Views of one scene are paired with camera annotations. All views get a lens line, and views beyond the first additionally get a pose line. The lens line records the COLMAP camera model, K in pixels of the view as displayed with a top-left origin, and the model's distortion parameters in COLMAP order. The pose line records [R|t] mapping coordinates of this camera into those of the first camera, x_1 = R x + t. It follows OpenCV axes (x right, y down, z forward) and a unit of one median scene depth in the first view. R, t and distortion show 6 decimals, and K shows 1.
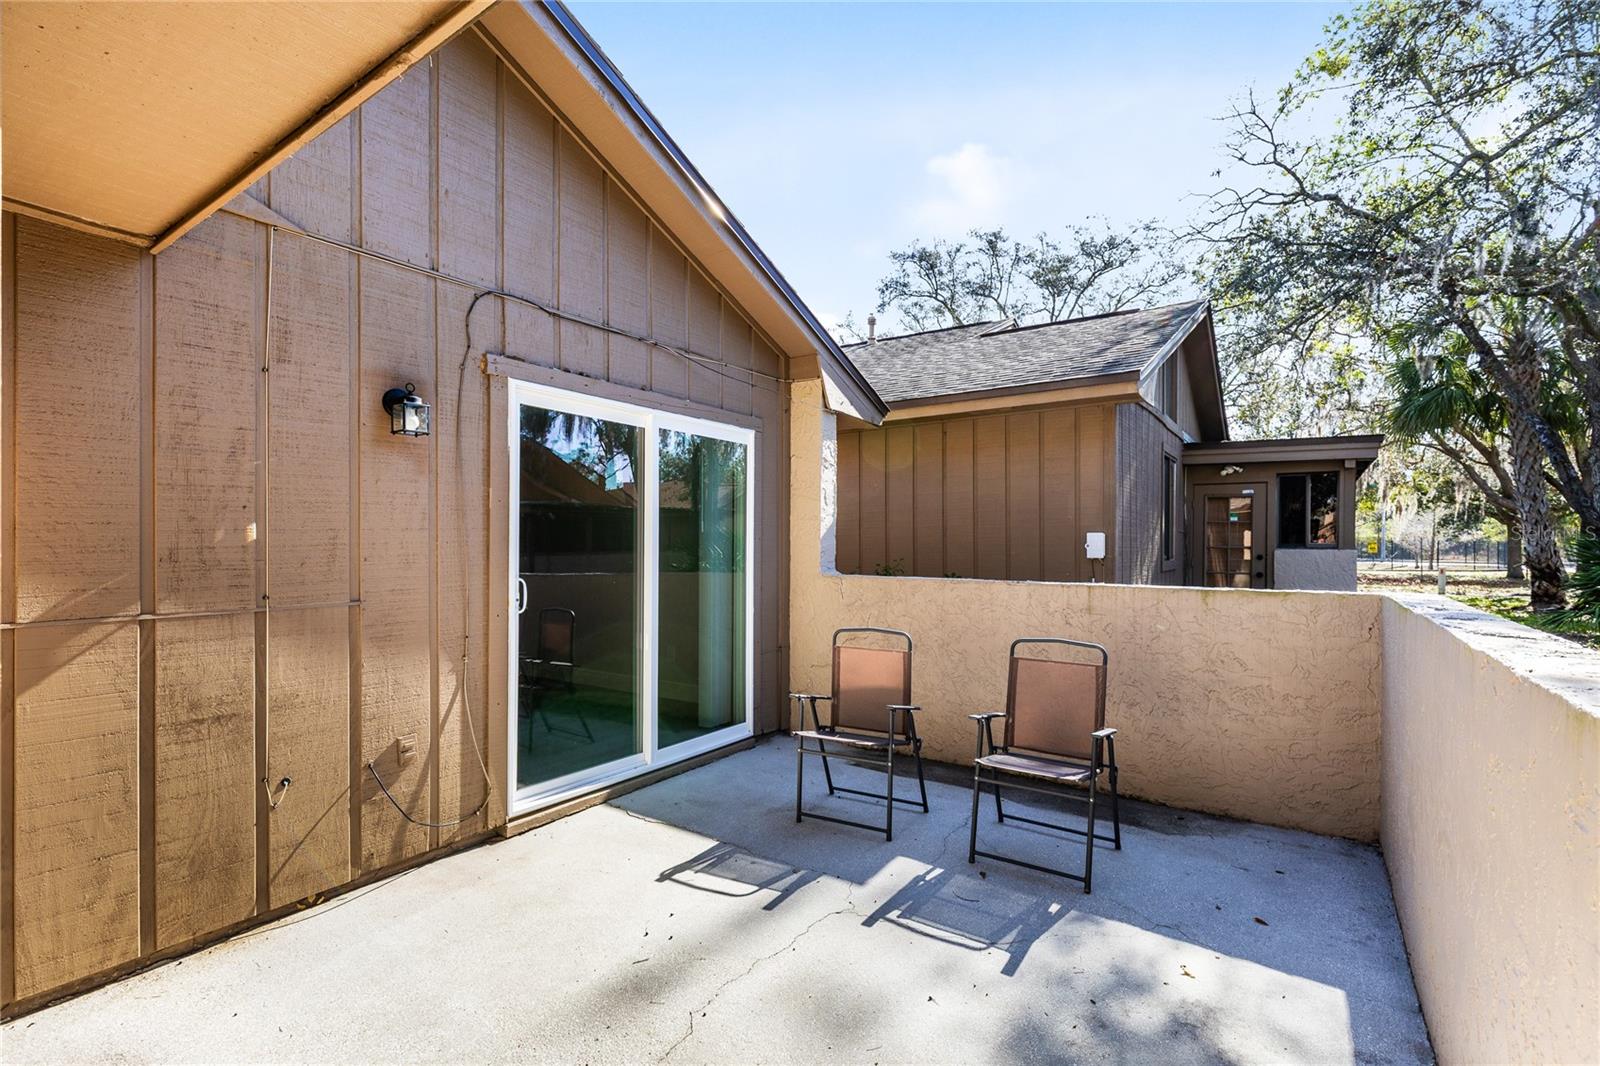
lens RADIAL K [[721.7, 0, 811.6], [0, 721.7, 545.0], [0, 0, 1]] dist [0.000348, -0.000027]
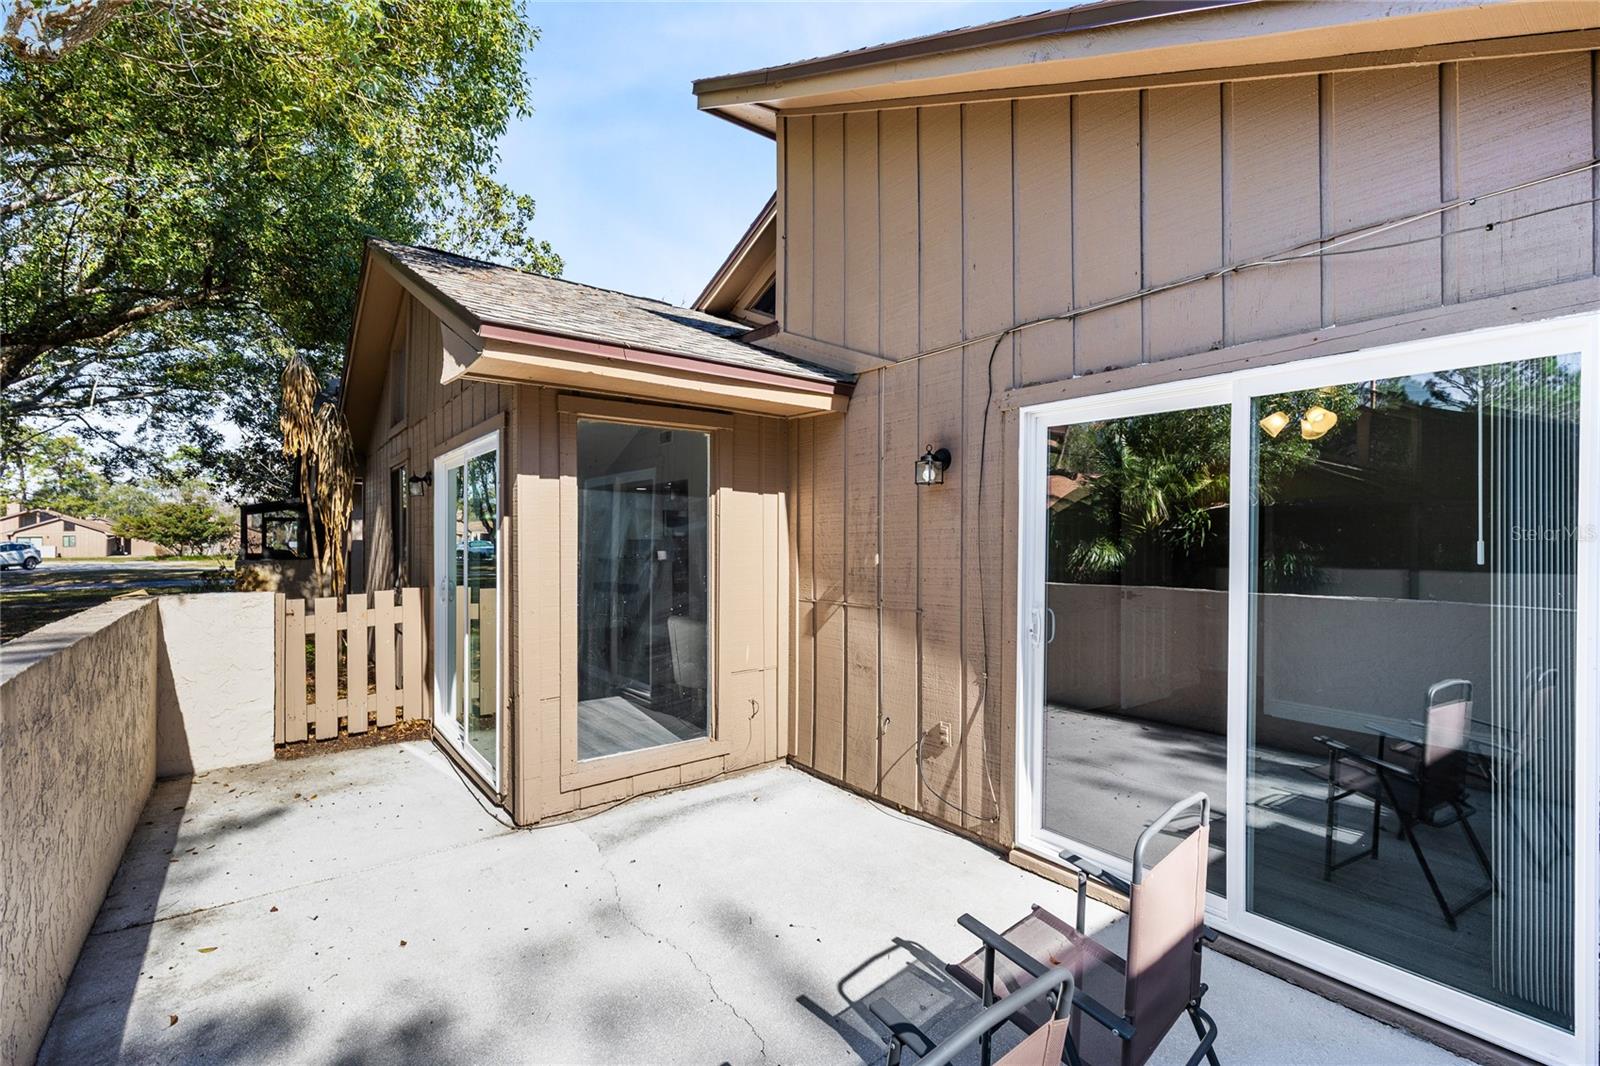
lens RADIAL K [[721.7, 0, 799.5], [0, 721.7, 535.3], [0, 0, 1]] dist [0.000348, -0.000027]
pose [[-0.326566, -0.002801, -0.945170, 0.703443], [0.000551, 0.999995, -0.003154, -0.057178], [0.945174, -0.001550, -0.326563, 1.160705]]
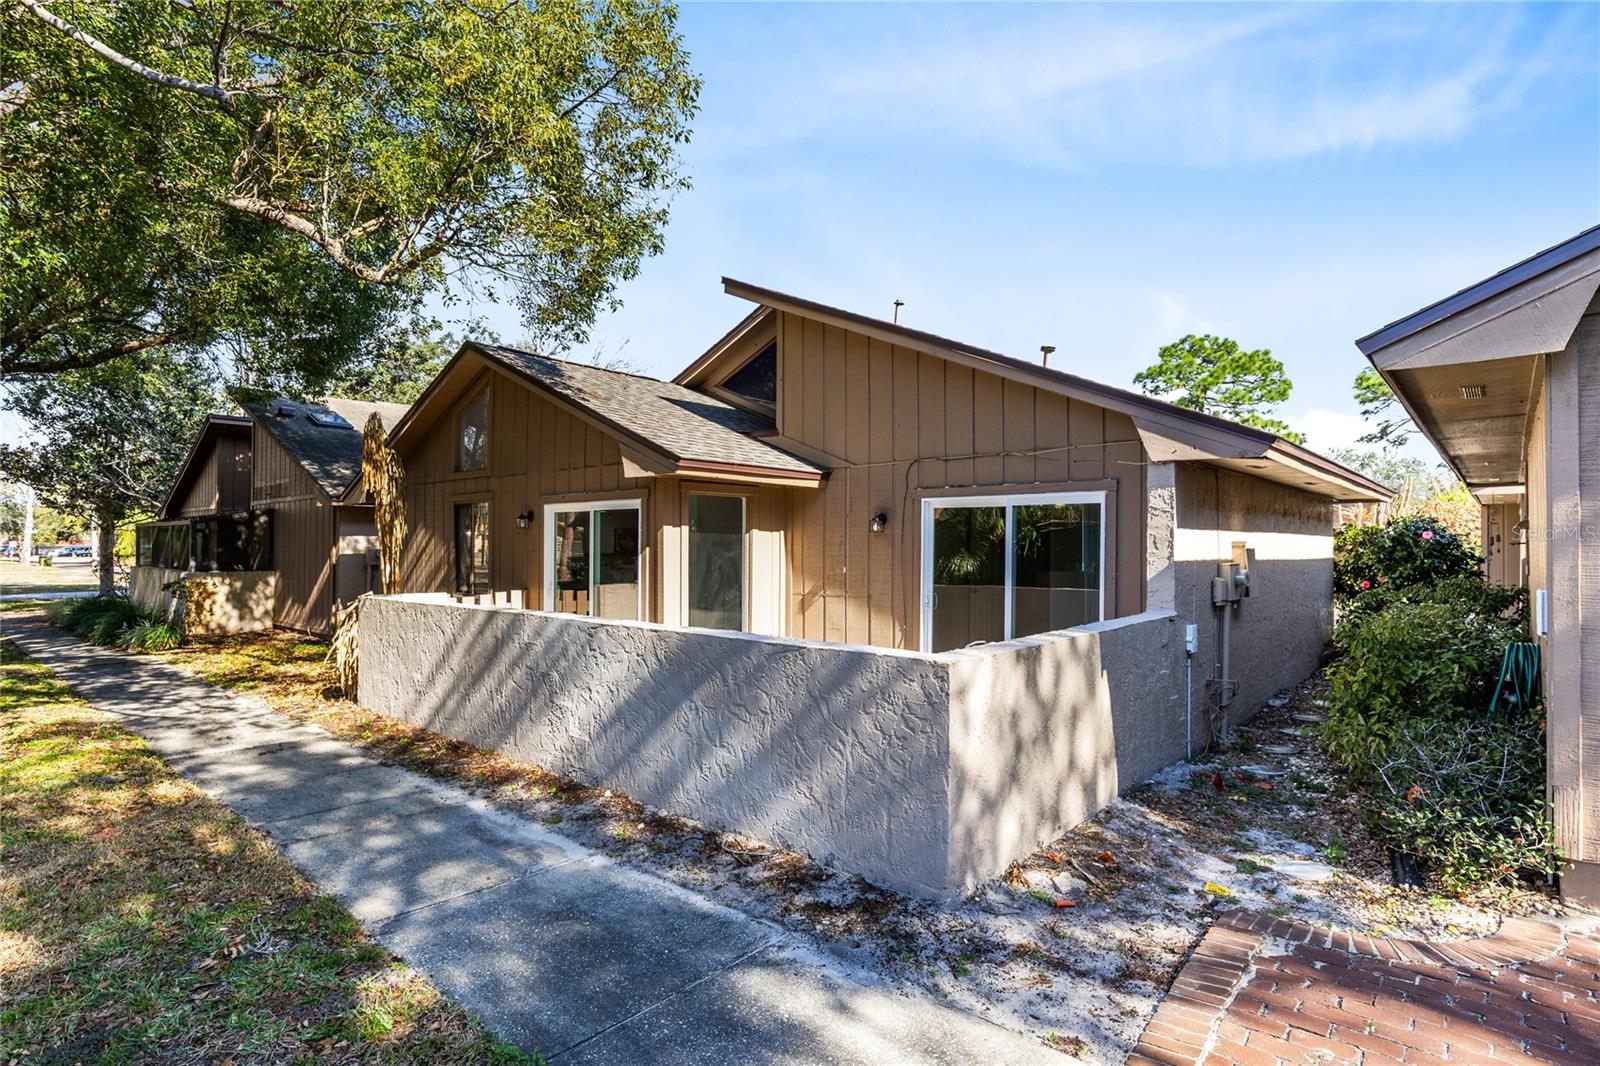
lens RADIAL K [[814.5, 0, 806.4], [0, 814.5, 533.5], [0, 0, 1]] dist [-0.005157, -0.000087]
pose [[-0.129810, -0.010980, -0.991478, 2.236465], [-0.000104, 0.999939, -0.011060, -0.113151], [0.991539, -0.001333, -0.129803, 1.090381]]
